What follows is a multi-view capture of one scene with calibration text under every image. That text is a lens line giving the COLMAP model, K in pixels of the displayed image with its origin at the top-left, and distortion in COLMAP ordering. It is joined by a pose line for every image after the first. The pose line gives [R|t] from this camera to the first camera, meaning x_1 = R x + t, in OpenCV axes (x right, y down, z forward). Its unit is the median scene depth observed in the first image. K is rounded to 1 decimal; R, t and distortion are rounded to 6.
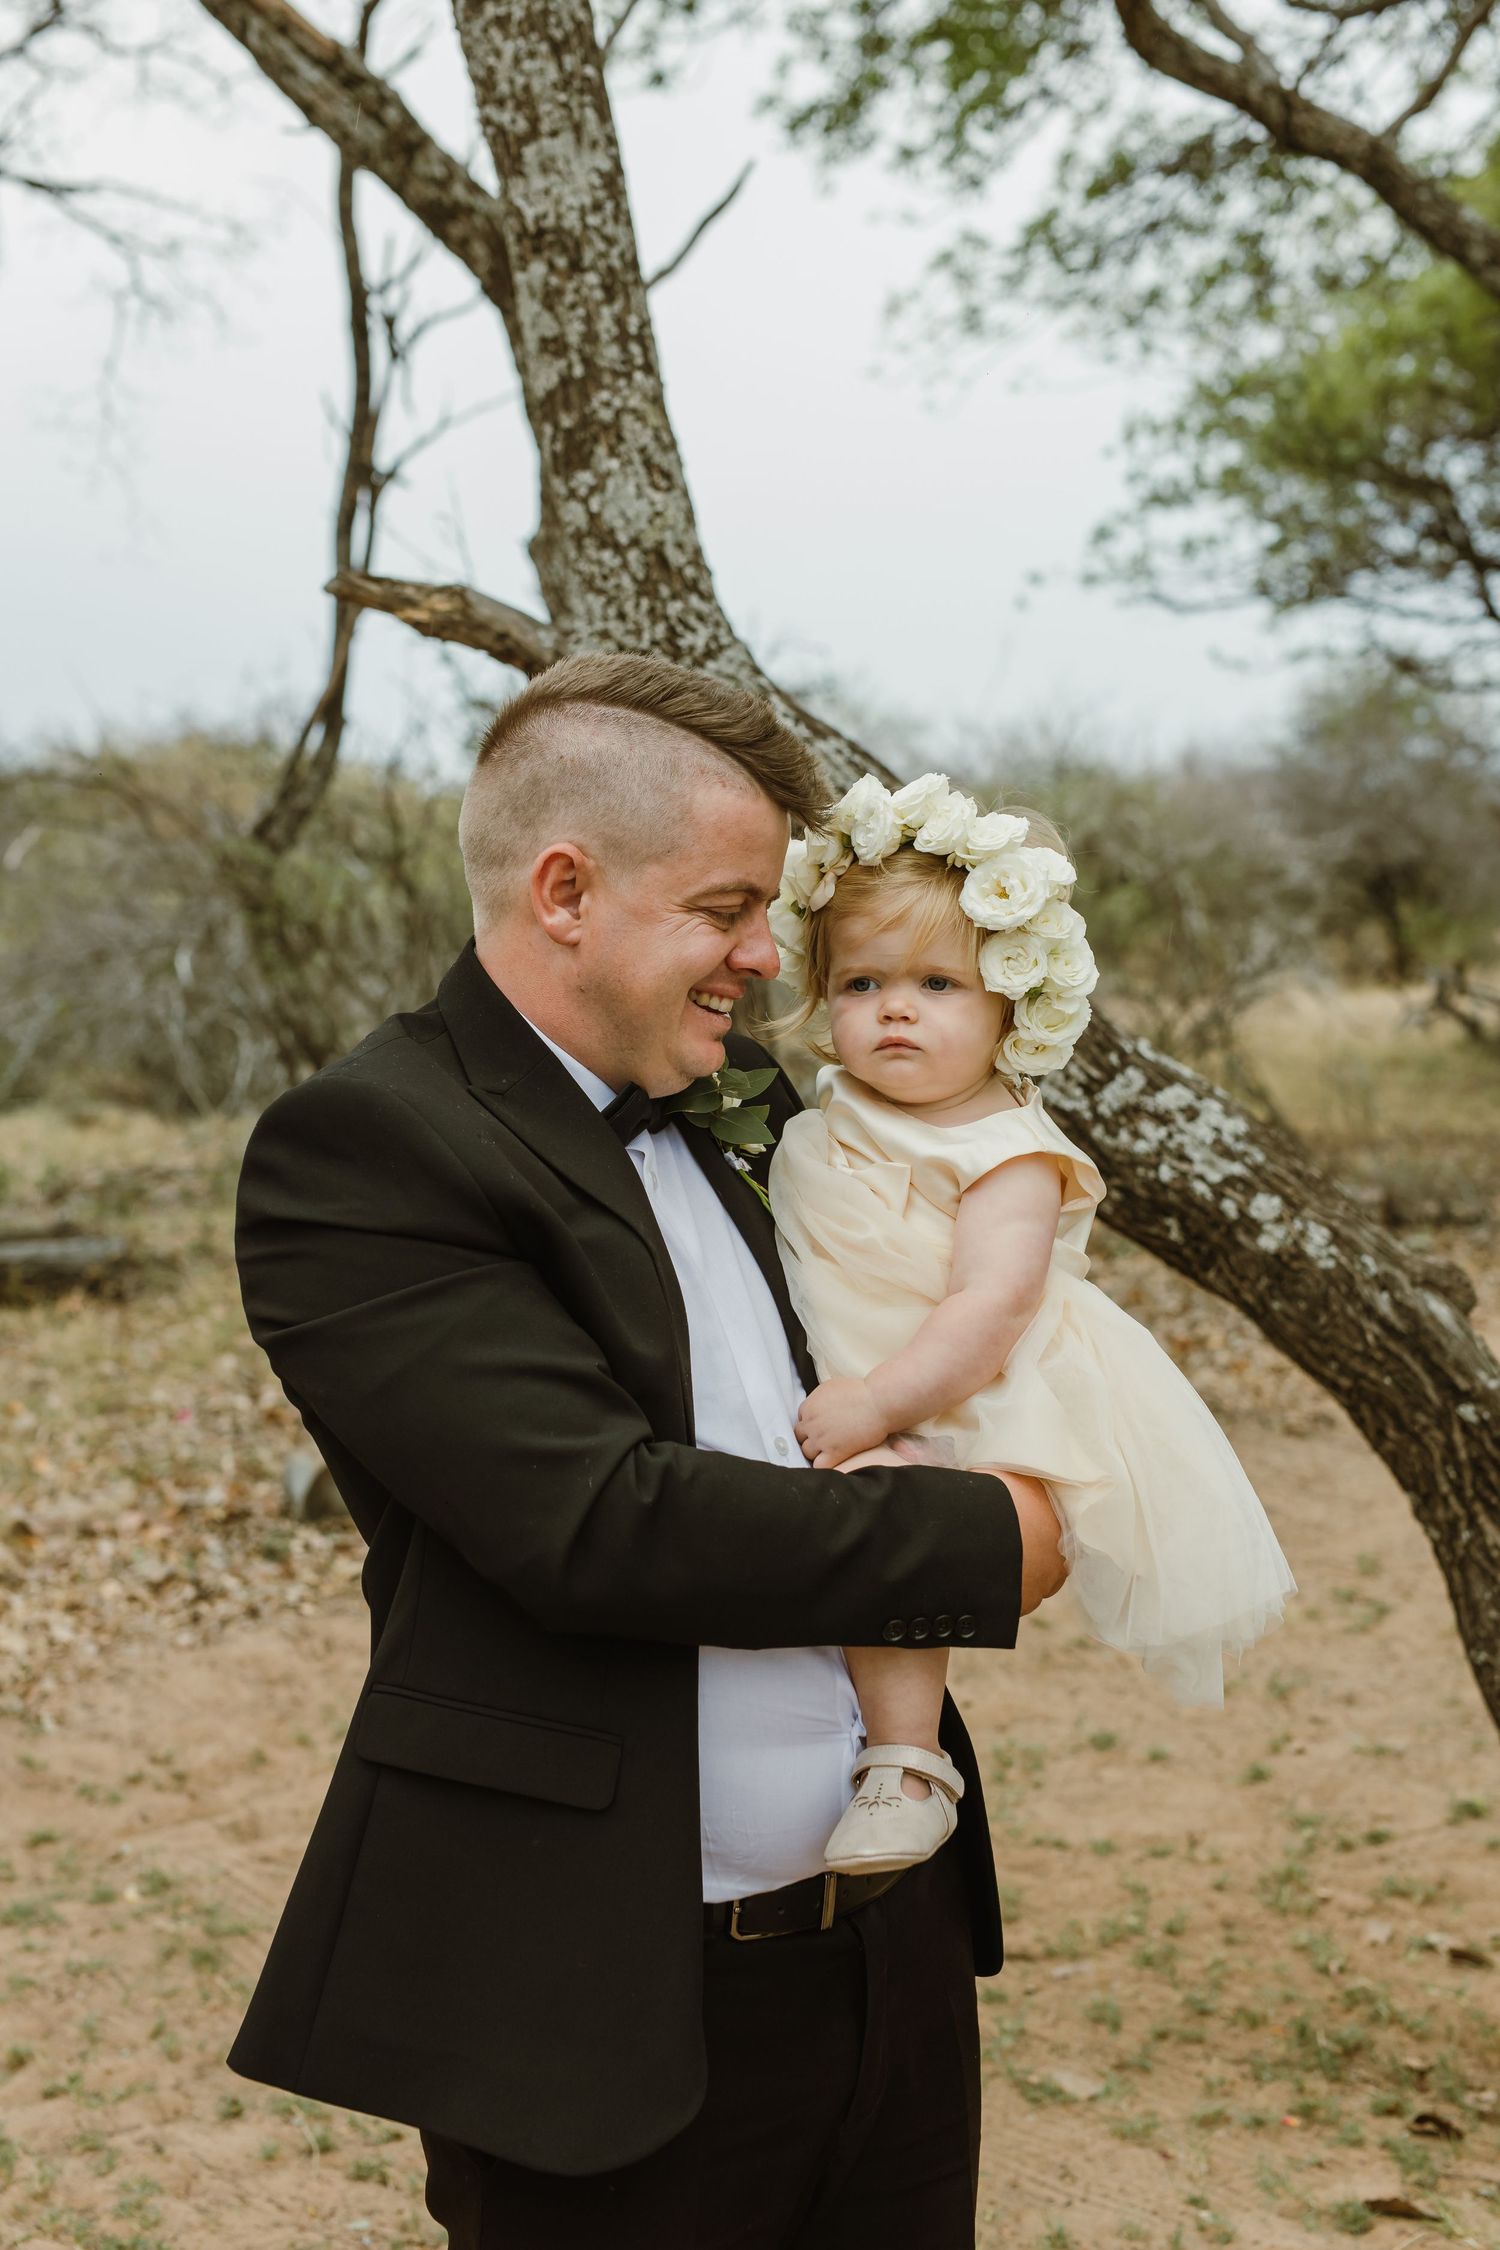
lens RADIAL K [[3201.4, 0, 750.0], [0, 3201.4, 1125.0], [0, 0, 1]] dist [0.247140, -0.164632]
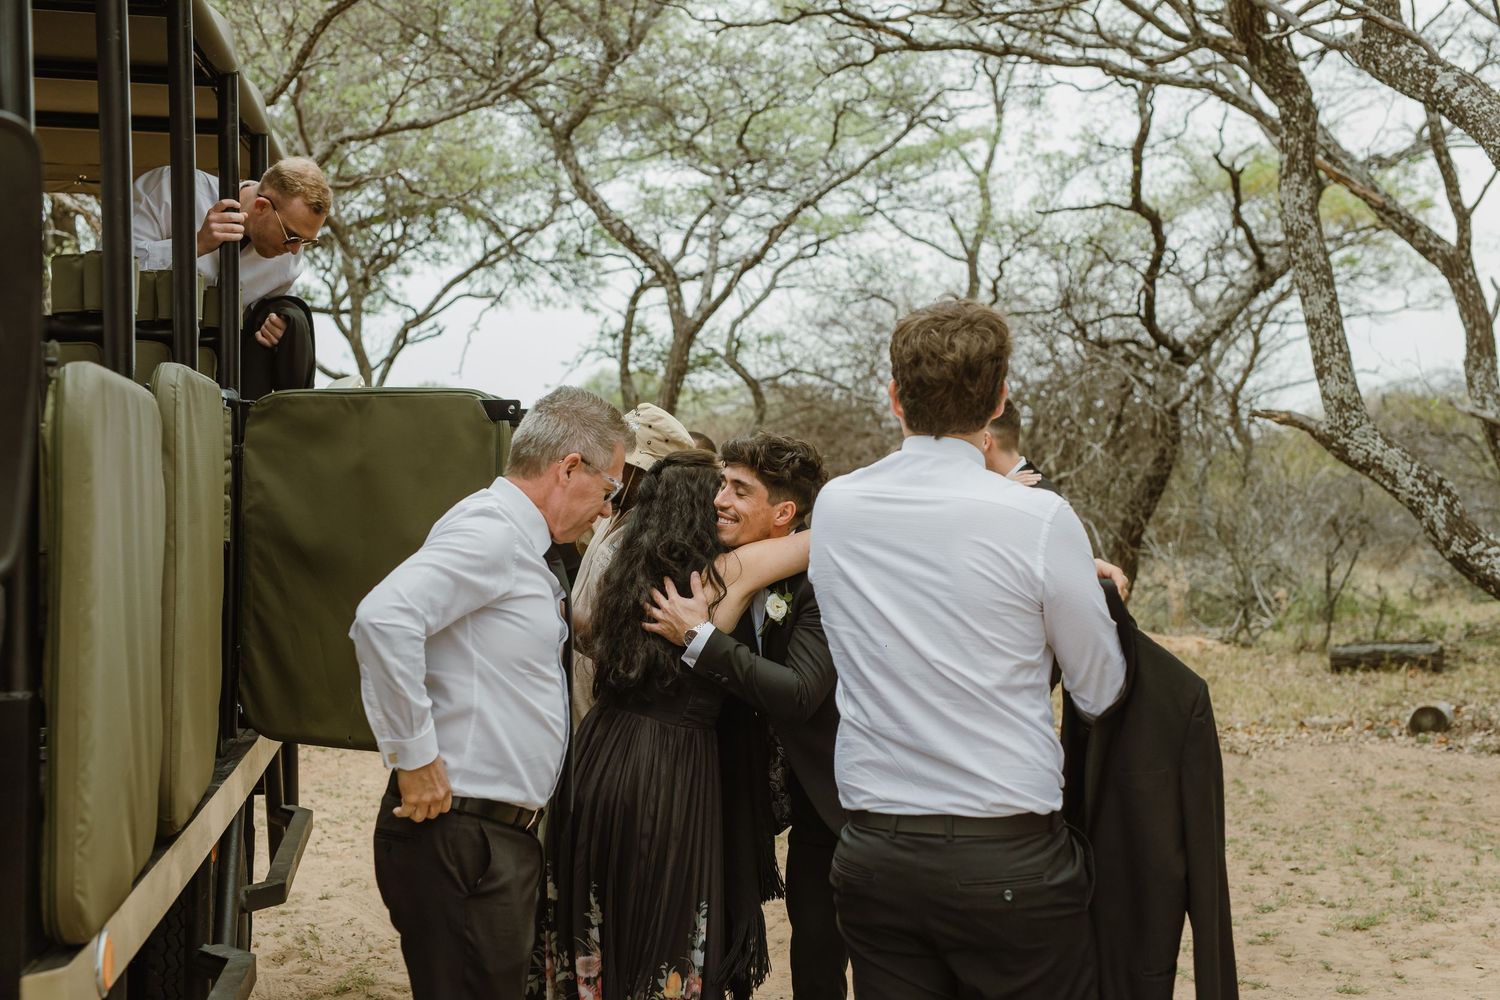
lens RADIAL K [[2134.3, 0, 750.0], [0, 2134.3, 500.0], [0, 0, 1]] dist [0.247140, -0.164632]
pose [[0.806961, -0.005868, -0.590576, 0.886160], [-0.030973, 0.998154, -0.052240, 0.086062], [0.589792, 0.060447, 0.805290, -1.379866]]
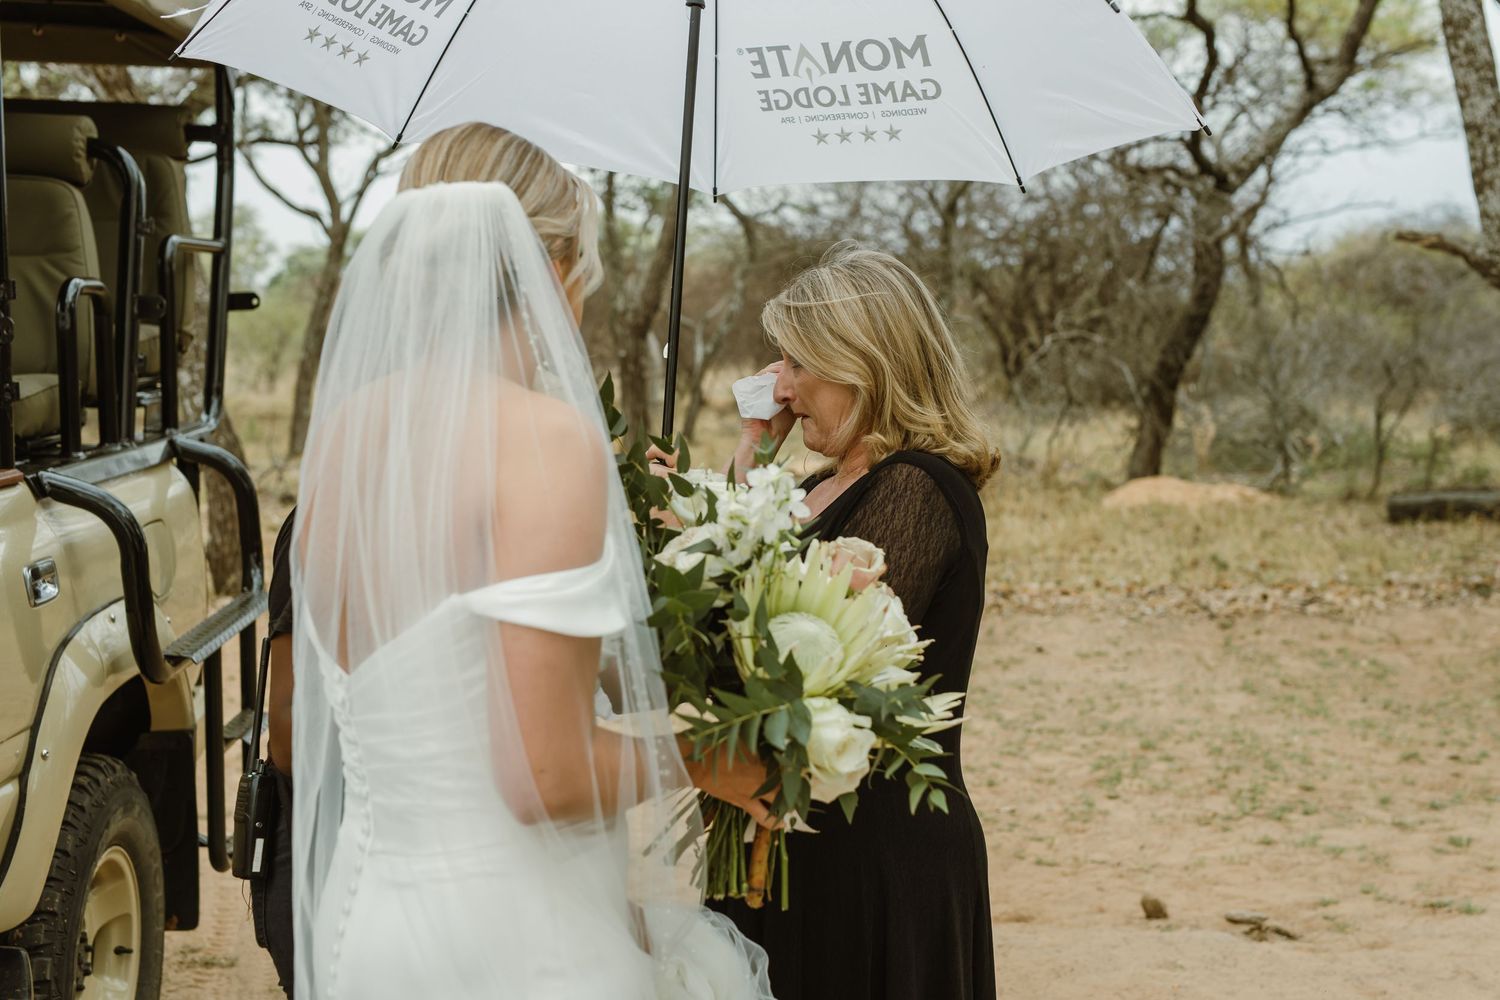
lens RADIAL K [[2134.3, 0, 750.0], [0, 2134.3, 500.0], [0, 0, 1]] dist [0.247140, -0.164632]
pose [[0.817628, 0.035215, -0.574669, 0.617005], [-0.029111, 0.999380, 0.019821, 0.077602], [0.575011, 0.000523, 0.818146, -1.198660]]
